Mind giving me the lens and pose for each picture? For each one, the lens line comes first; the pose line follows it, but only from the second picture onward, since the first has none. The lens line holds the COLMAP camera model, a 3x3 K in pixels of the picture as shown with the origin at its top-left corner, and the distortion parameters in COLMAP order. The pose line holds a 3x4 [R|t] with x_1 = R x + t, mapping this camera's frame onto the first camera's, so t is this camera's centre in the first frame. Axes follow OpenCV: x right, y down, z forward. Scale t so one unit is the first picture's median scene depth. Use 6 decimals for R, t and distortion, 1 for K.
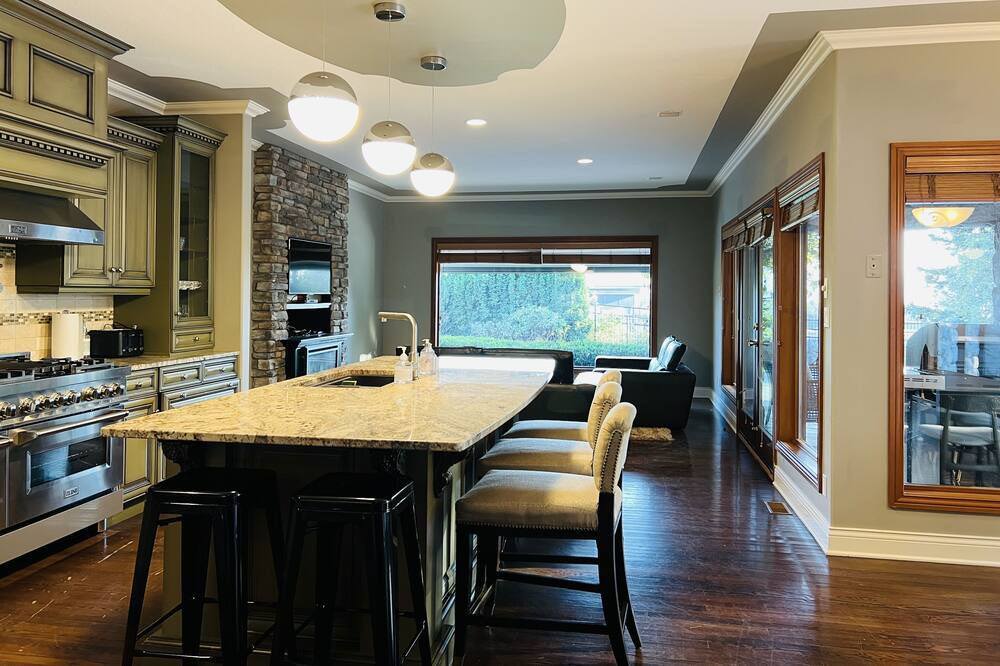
lens RADIAL K [[790.4, 0, 499.5], [0, 790.4, 286.7], [0, 0, 1]] dist [0.047629, -0.063664]
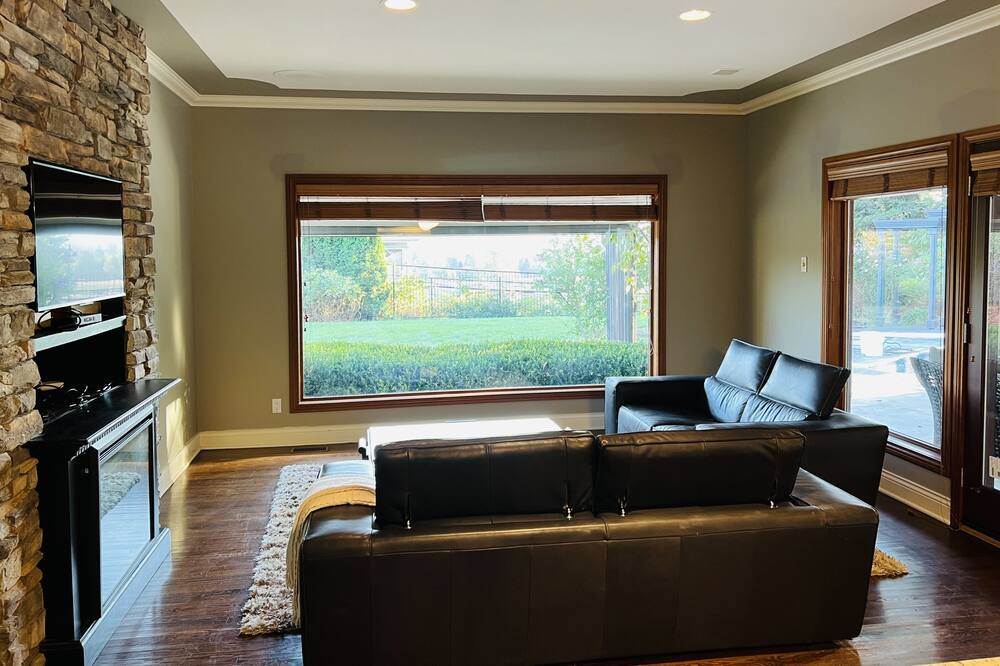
lens RADIAL K [[790.4, 0, 499.5], [0, 790.4, 286.7], [0, 0, 1]] dist [0.047629, -0.063664]
pose [[0.937823, -0.036015, 0.345241, -0.176355], [0.014202, 0.997751, 0.065505, -0.022278], [-0.346823, -0.056529, 0.936225, 0.531536]]
